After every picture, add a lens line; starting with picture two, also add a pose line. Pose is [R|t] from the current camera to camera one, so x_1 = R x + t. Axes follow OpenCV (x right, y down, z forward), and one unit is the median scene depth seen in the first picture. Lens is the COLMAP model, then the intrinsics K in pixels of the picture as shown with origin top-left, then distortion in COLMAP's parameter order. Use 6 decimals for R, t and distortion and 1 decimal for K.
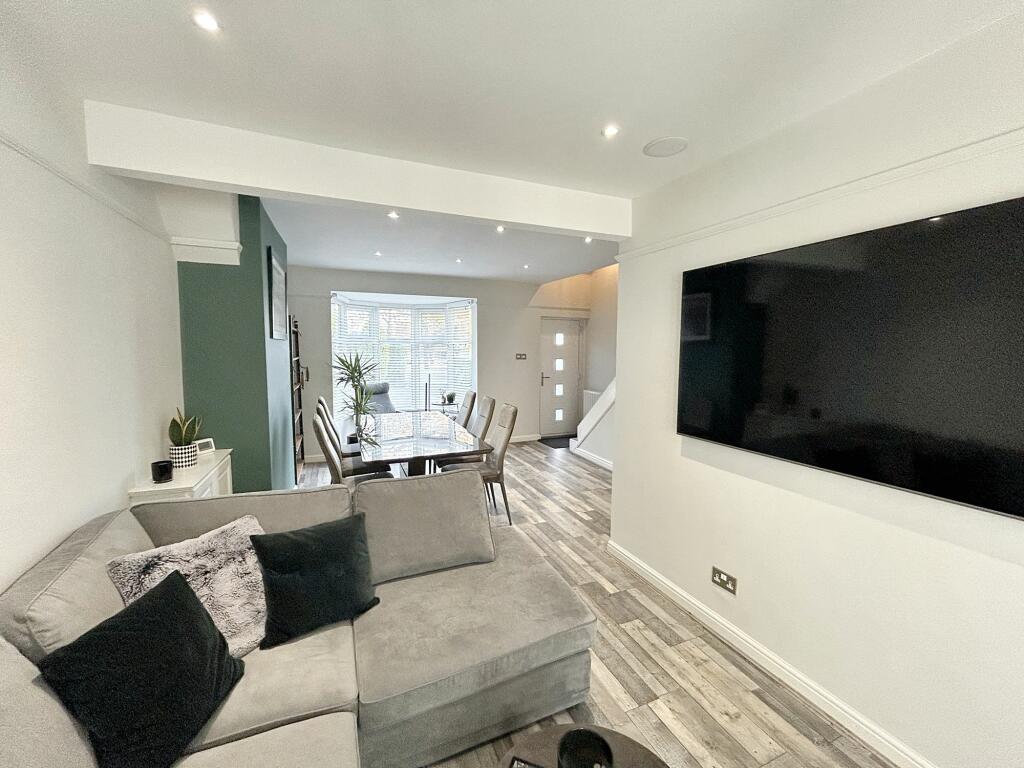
lens RADIAL K [[415.5, 0, 512.0], [0, 415.5, 384.0], [0, 0, 1]] dist [-0.000527, 0.001217]
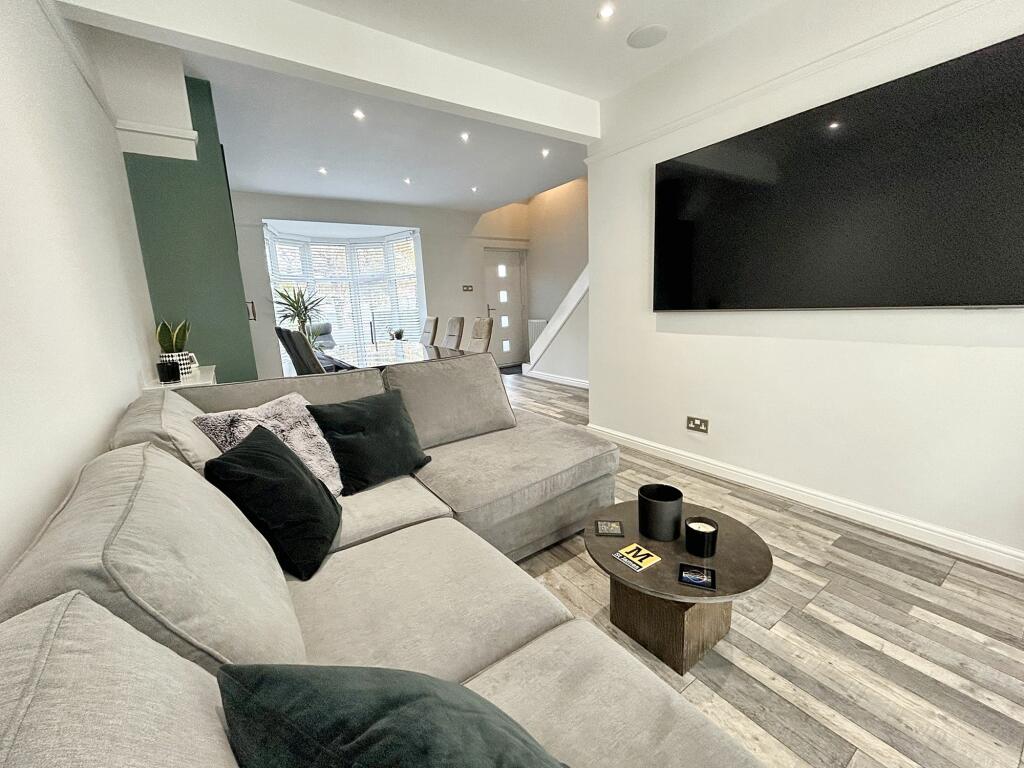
lens RADIAL K [[415.5, 0, 512.0], [0, 415.5, 384.0], [0, 0, 1]] dist [-0.000527, 0.001217]
pose [[0.978610, -0.087390, 0.186239, -0.221449], [0.067358, 0.991500, 0.111310, 0.161972], [-0.194384, -0.096384, 0.976179, -0.074441]]
